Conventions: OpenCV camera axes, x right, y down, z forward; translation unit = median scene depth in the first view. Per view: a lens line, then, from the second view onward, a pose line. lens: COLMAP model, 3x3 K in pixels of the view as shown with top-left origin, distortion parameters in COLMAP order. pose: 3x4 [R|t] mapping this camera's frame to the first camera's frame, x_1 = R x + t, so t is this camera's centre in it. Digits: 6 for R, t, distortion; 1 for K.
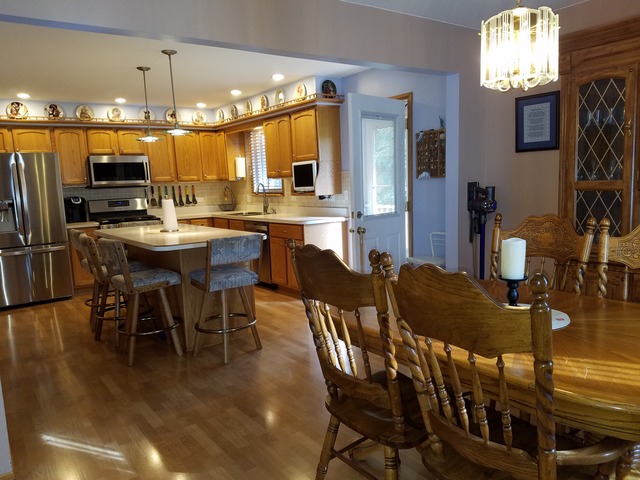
lens RADIAL K [[506.0, 0, 320.3], [0, 506.0, 242.1], [0, 0, 1]] dist [0.033164, -0.052886]
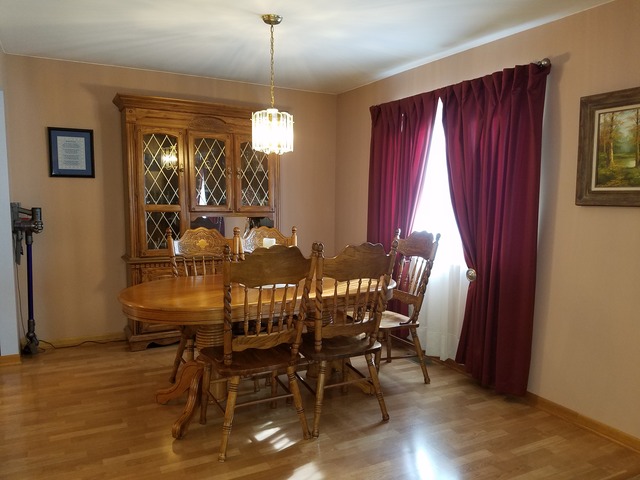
lens RADIAL K [[506.0, 0, 320.7], [0, 506.0, 245.2], [0, 0, 1]] dist [0.033164, -0.052886]
pose [[0.138883, -0.063043, 0.988300, -0.662453], [0.099184, 0.993839, 0.049459, -0.028725], [-0.985329, 0.091155, 0.144280, 0.304886]]
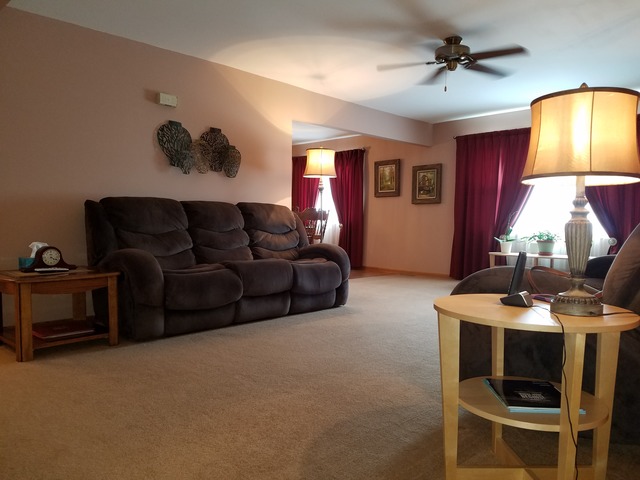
lens RADIAL K [[506.0, 0, 319.2], [0, 506.0, 240.1], [0, 0, 1]] dist [0.033164, -0.052886]
pose [[-0.138351, 0.007843, 0.990352, -2.133631], [0.116170, 0.993194, 0.008364, 0.138646], [-0.983546, 0.116207, -0.138320, 0.627471]]
